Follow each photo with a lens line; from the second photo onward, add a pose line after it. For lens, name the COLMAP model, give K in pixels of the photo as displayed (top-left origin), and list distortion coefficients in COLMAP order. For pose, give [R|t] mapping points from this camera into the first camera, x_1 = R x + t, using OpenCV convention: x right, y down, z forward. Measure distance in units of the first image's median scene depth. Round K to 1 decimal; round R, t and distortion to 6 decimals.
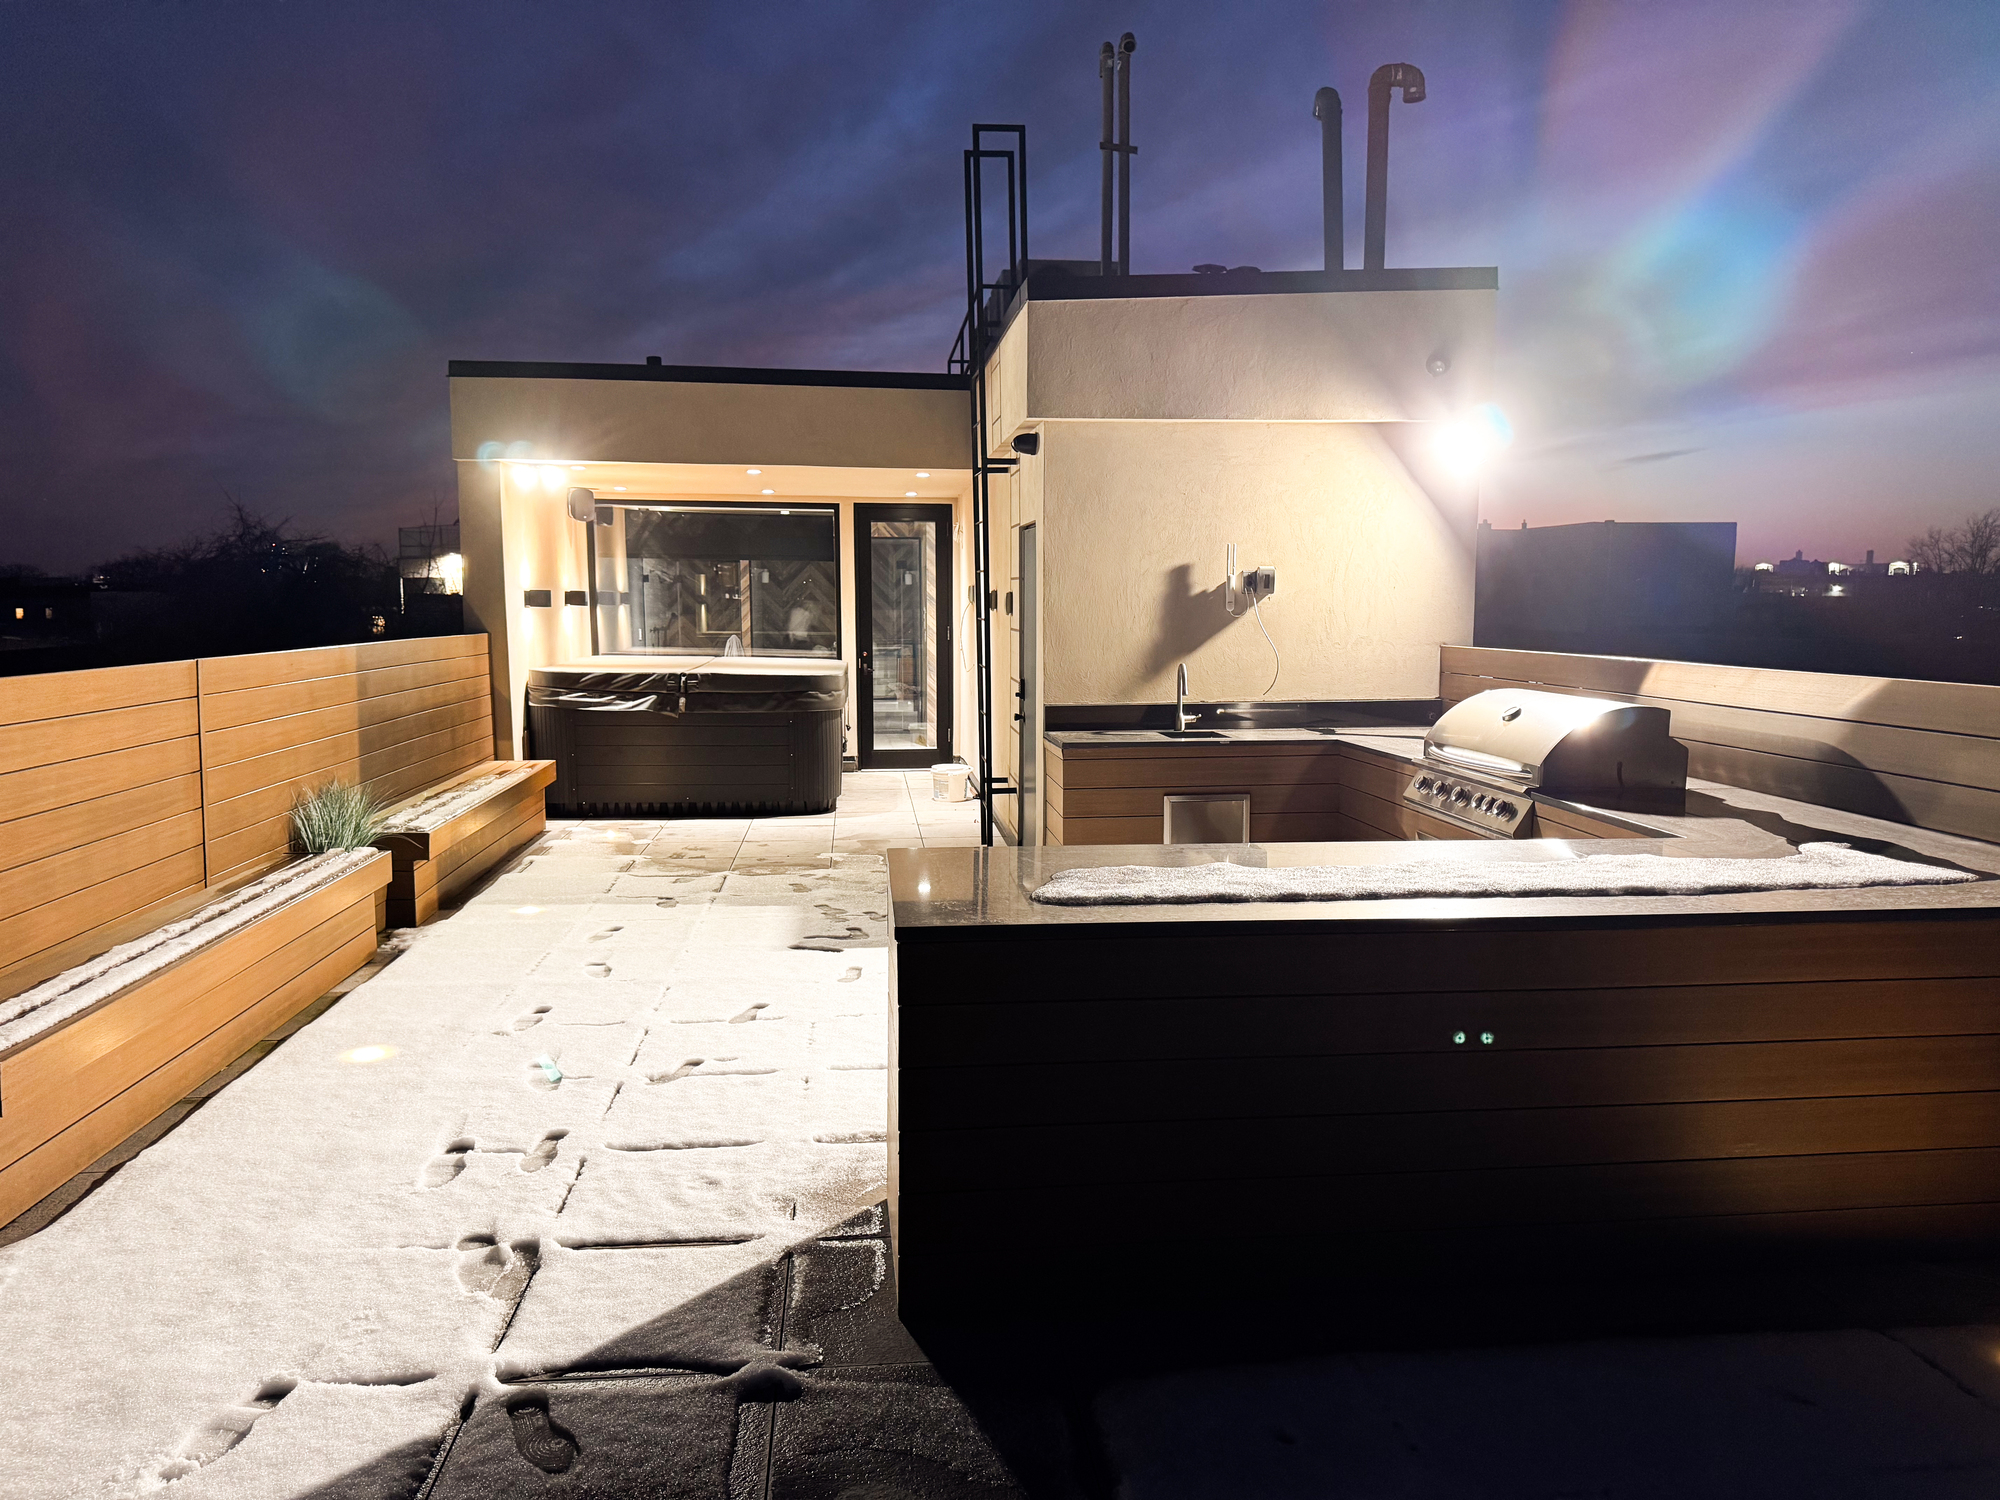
lens RADIAL K [[1398.1, 0, 1000.4], [0, 1398.1, 749.0], [0, 0, 1]] dist [-0.002123, -0.000367]
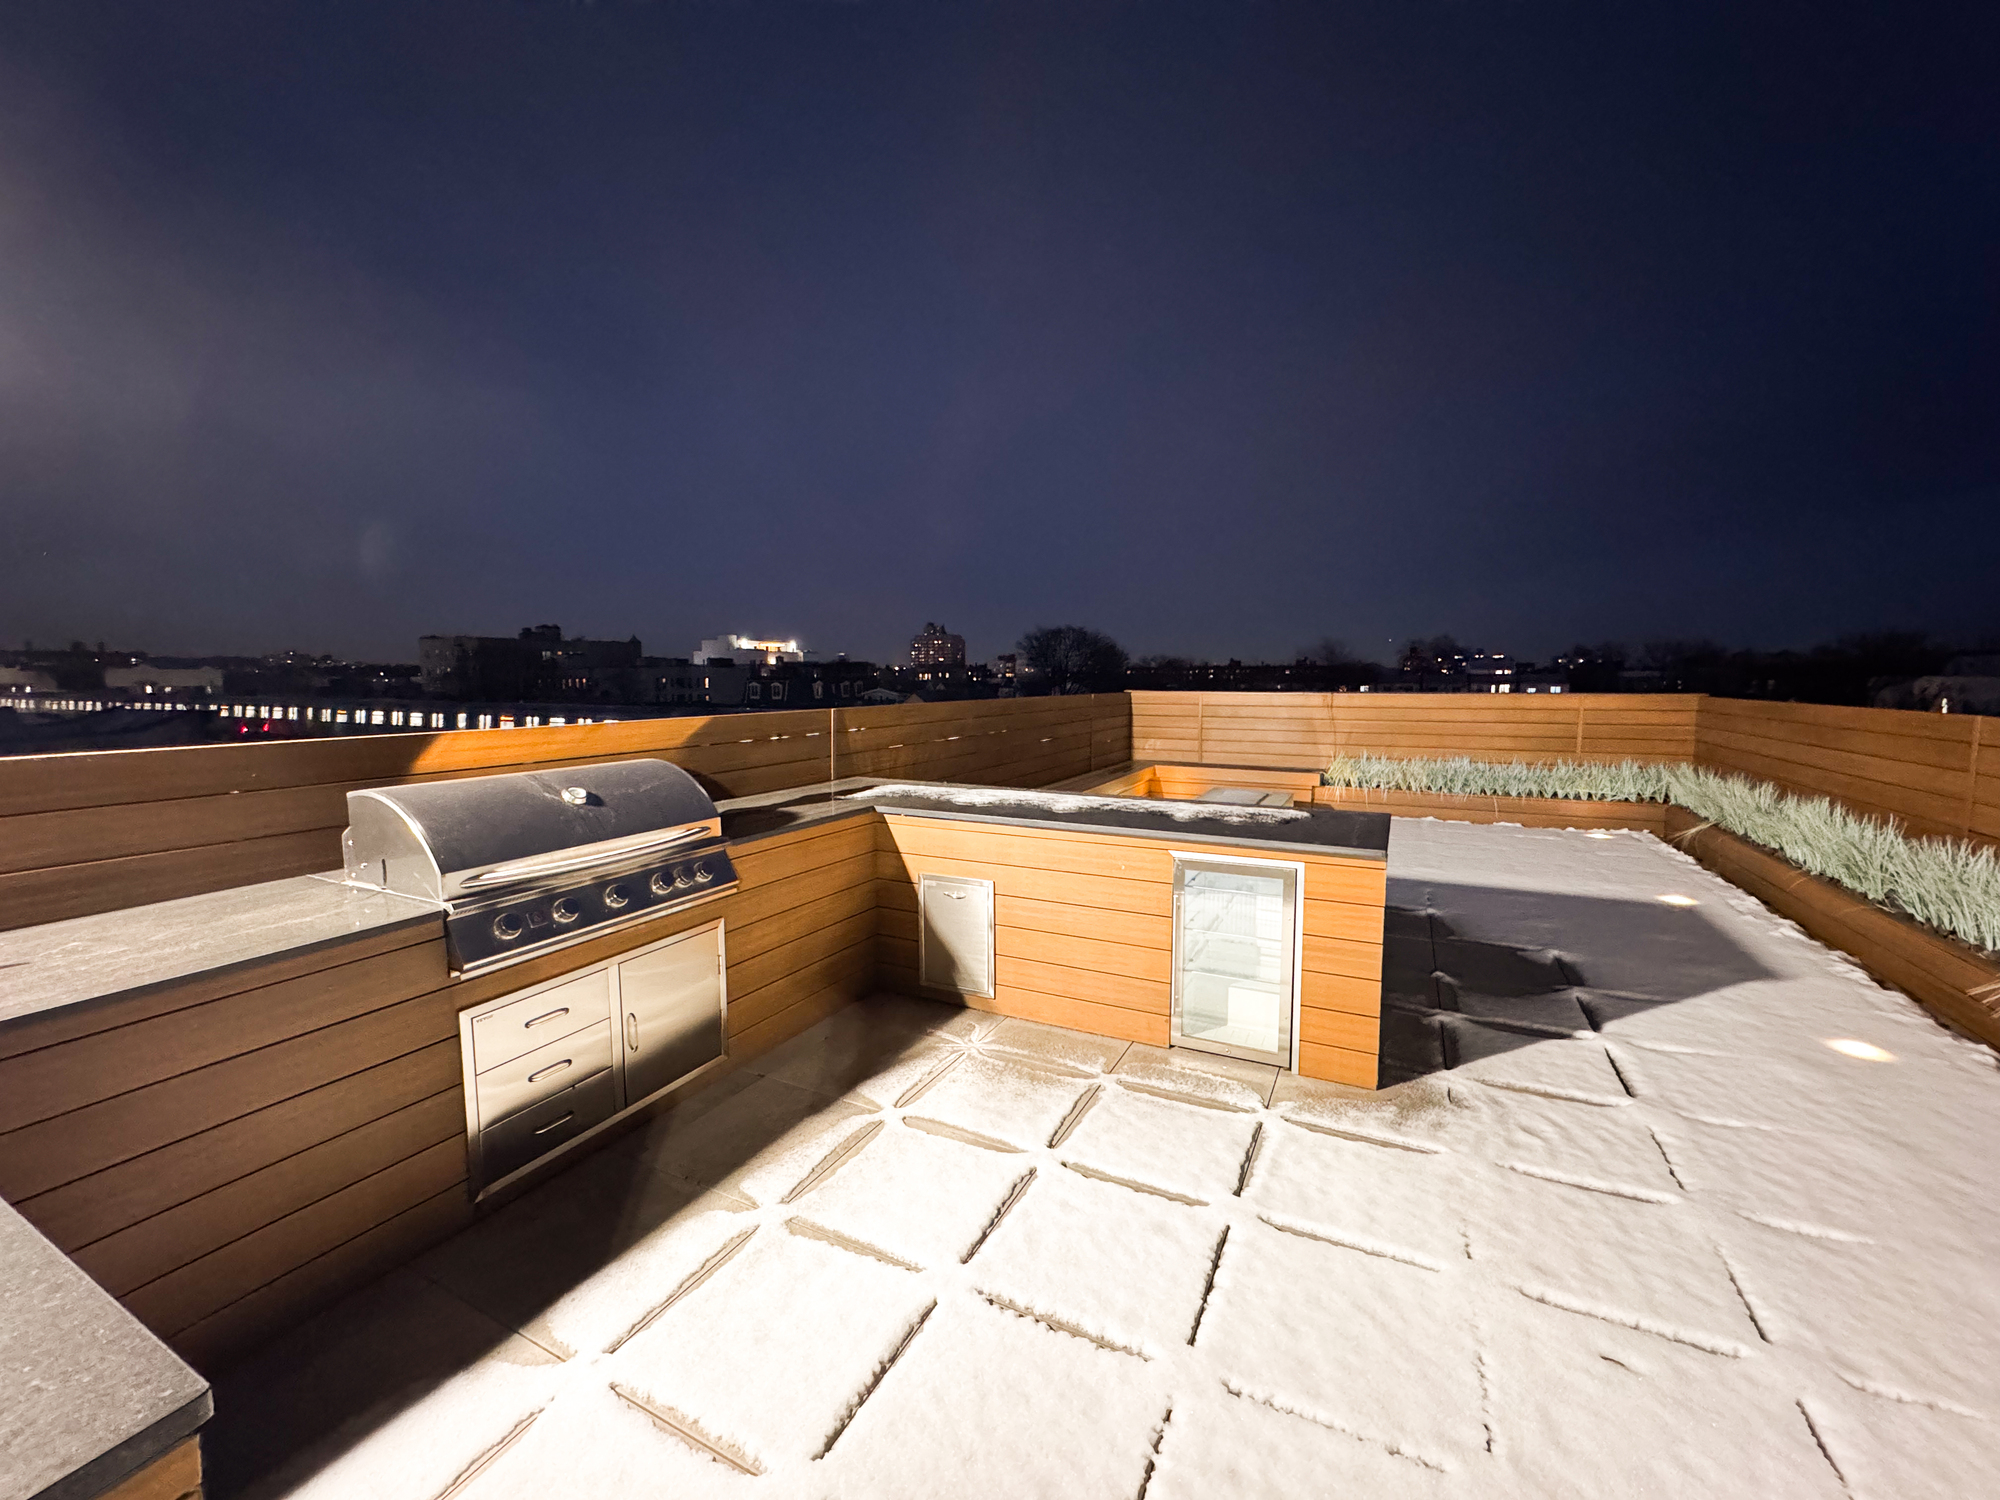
lens RADIAL K [[807.8, 0, 1001.3], [0, 807.8, 750.0], [0, 0, 1]] dist [-0.003165, -0.000040]
pose [[-0.841441, -0.050293, 0.538003, -0.197244], [0.053512, 0.983009, 0.175585, -0.197576], [-0.537692, 0.176534, -0.824453, 1.979376]]
